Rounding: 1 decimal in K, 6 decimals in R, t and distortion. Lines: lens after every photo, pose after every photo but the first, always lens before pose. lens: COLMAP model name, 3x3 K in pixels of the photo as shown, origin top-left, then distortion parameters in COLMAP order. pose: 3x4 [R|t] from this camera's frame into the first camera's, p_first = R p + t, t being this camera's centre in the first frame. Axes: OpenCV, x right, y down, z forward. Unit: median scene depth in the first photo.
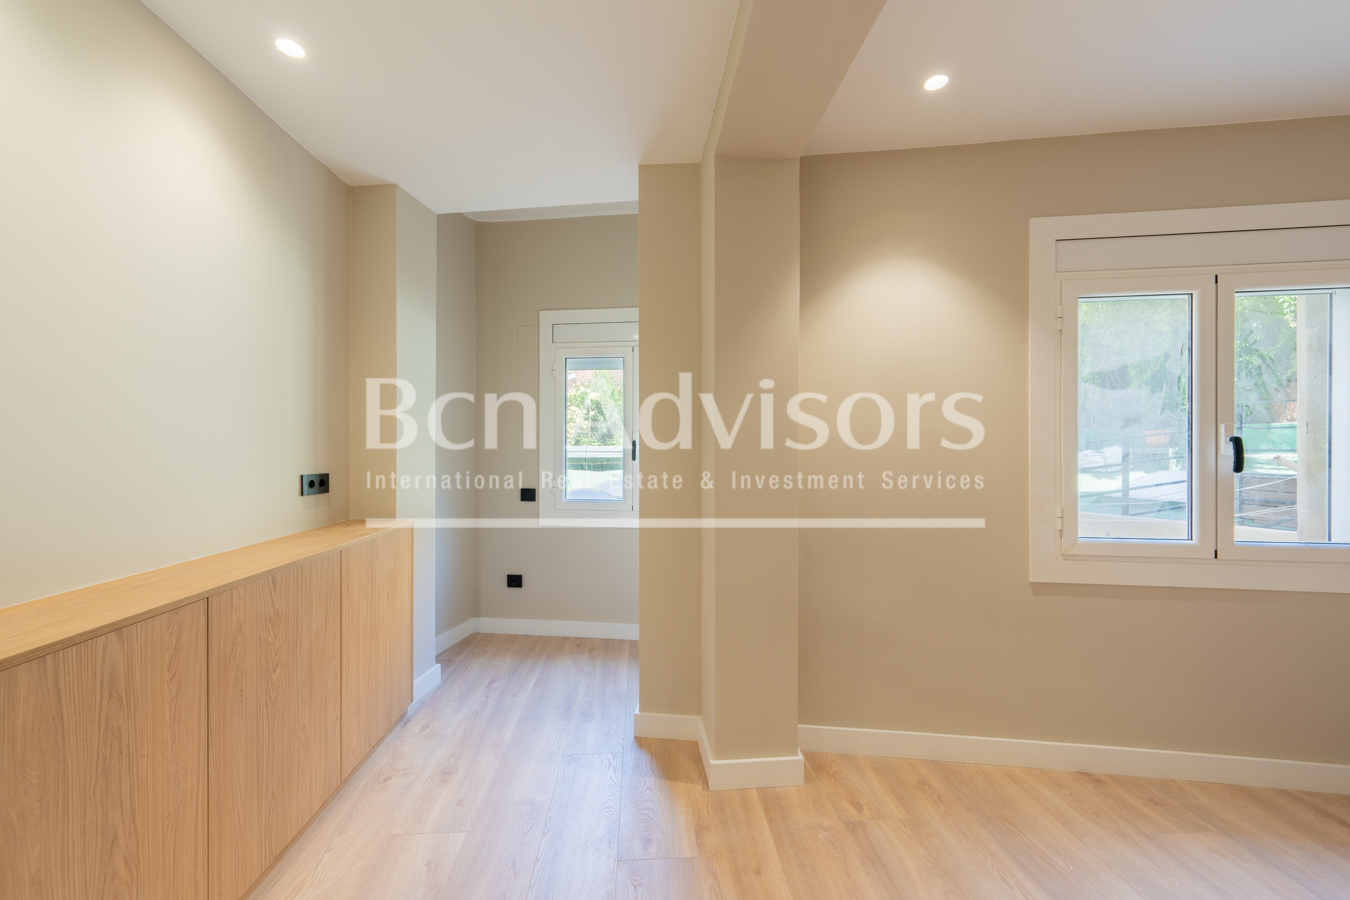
lens RADIAL K [[532.5, 0, 671.7], [0, 532.5, 445.7], [0, 0, 1]] dist [0.001197, 0.000698]
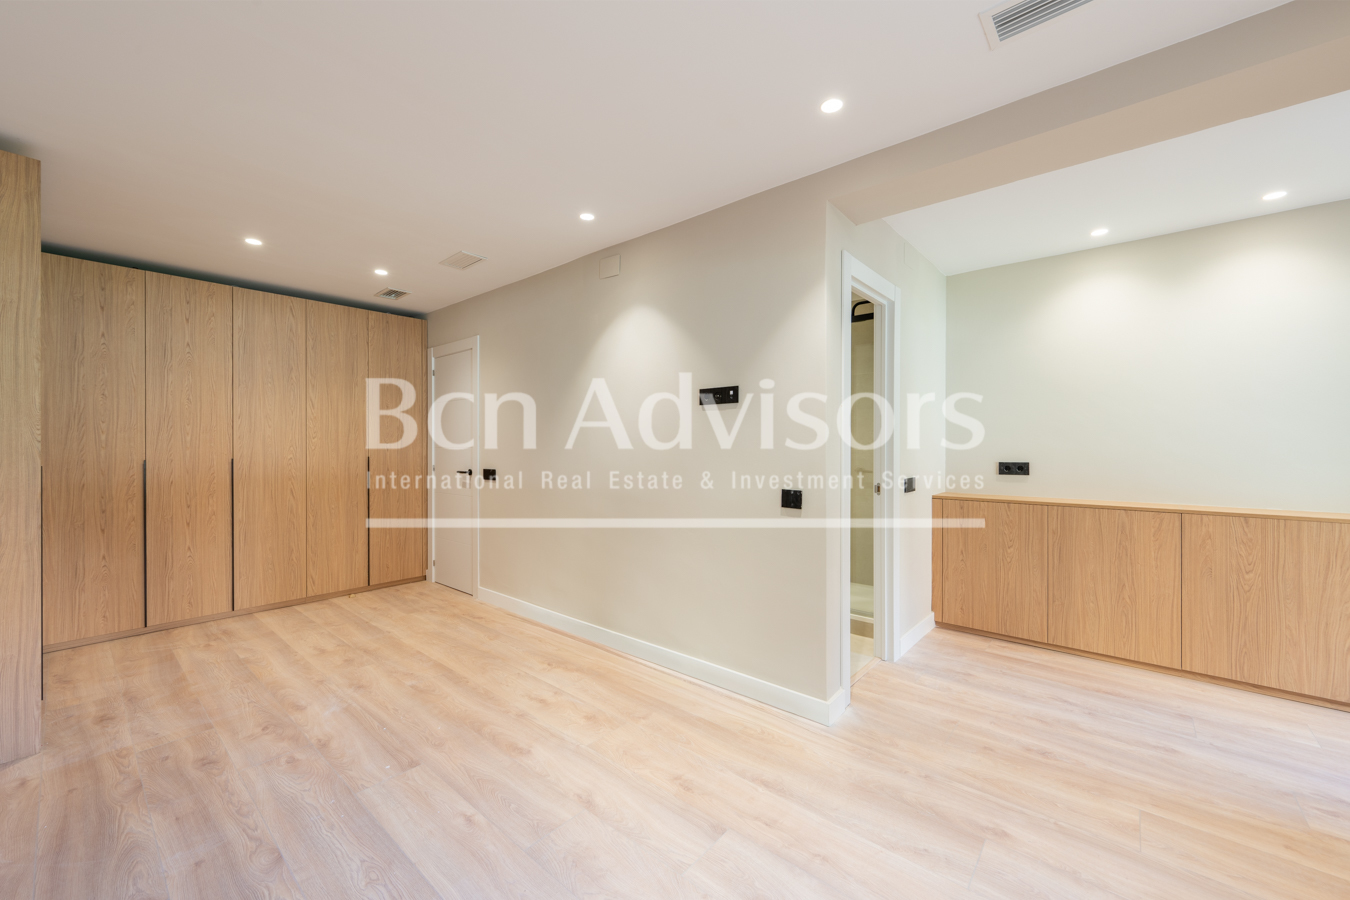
lens RADIAL K [[528.9, 0, 674.6], [0, 528.9, 447.3], [0, 0, 1]] dist [-0.000145, 0.000404]
pose [[-0.702883, 0.000840, -0.711305, 1.412067], [-0.001081, 0.999997, 0.002248, 0.009577], [0.711305, 0.002349, -0.702880, 0.702597]]
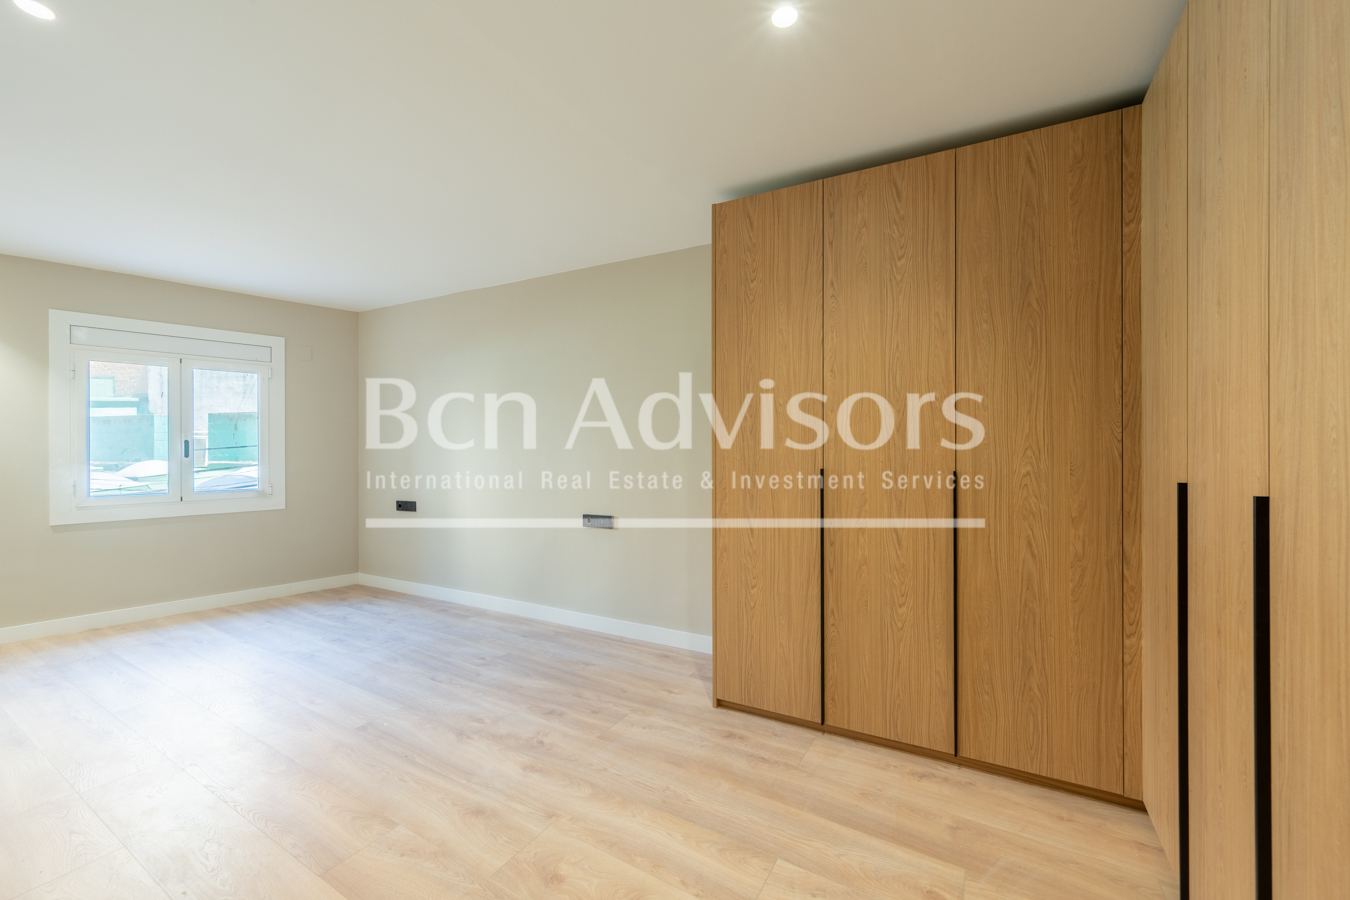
lens RADIAL K [[533.5, 0, 682.0], [0, 533.5, 439.9], [0, 0, 1]] dist [-0.001858, -0.000110]
pose [[0.557981, 0.008819, 0.829807, 0.417523], [0.002554, 0.999921, -0.012344, 0.012490], [-0.829850, 0.009007, 0.557914, -1.707439]]
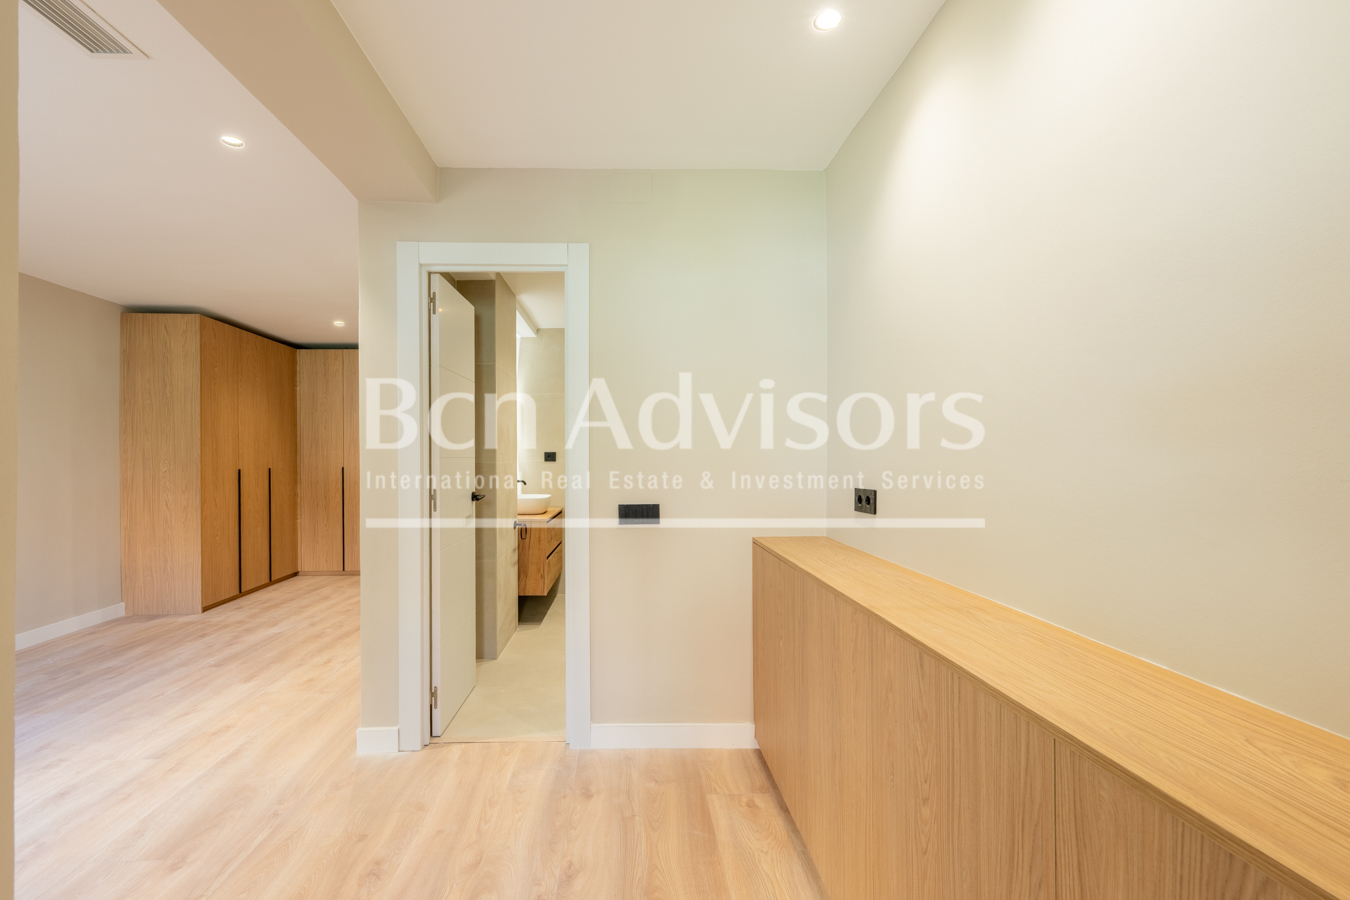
lens RADIAL K [[602.6, 0, 627.1], [0, 602.6, 460.5], [0, 0, 1]] dist [-0.000491, 0.000407]
pose [[-0.998685, -0.000159, 0.051276, -0.335161], [0.000052, 0.999992, 0.004102, 0.009369], [-0.051276, 0.004100, -0.998676, 1.373684]]
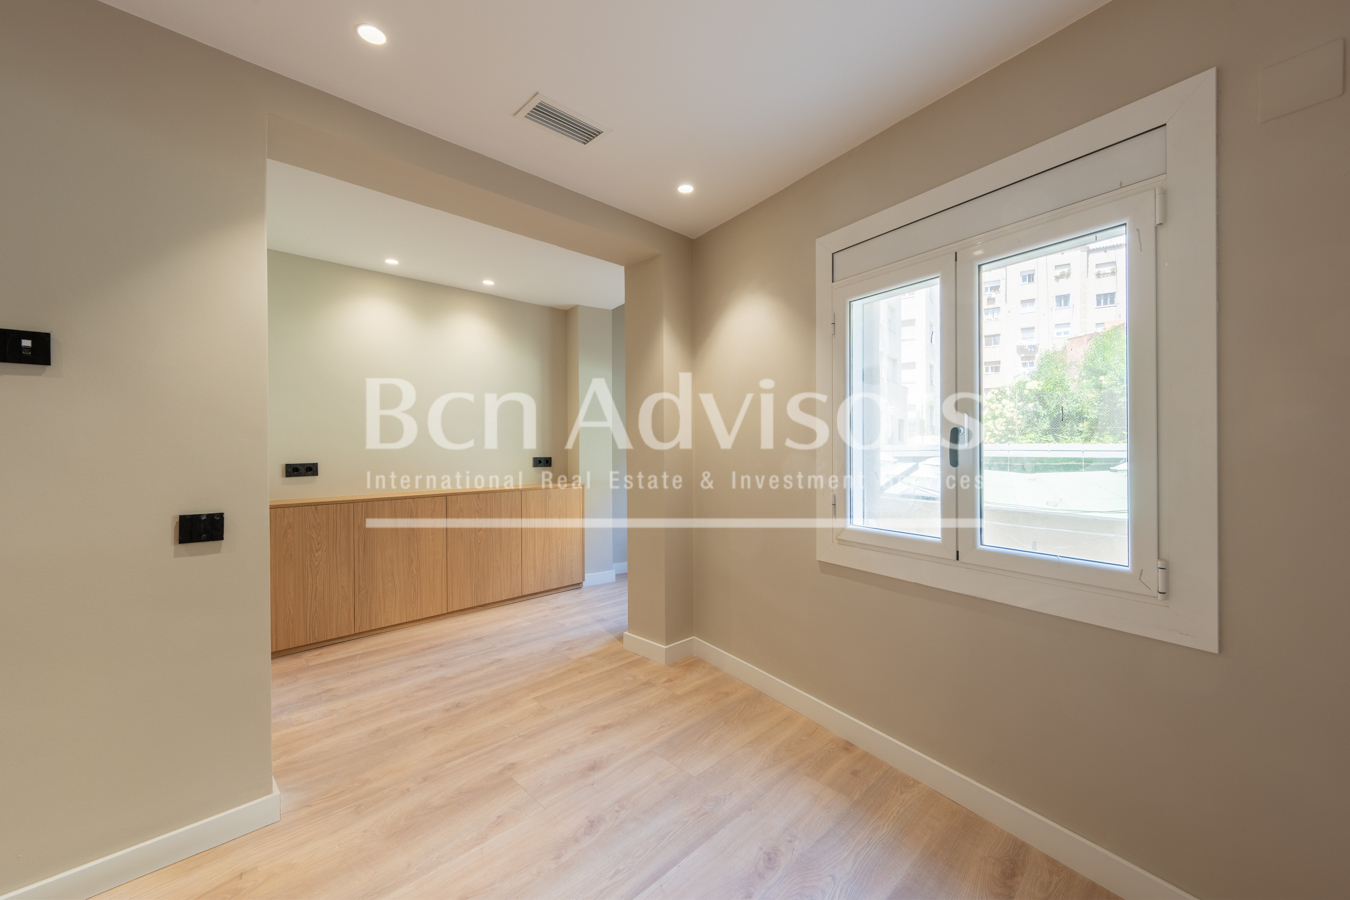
lens RADIAL K [[532.5, 0, 671.7], [0, 532.5, 445.7], [0, 0, 1]] dist [0.001197, 0.000698]
pose [[0.651714, -0.003077, -0.758459, 1.428966], [0.005221, 0.999986, 0.000429, 0.010966], [0.758447, -0.004239, 0.651721, 0.029261]]
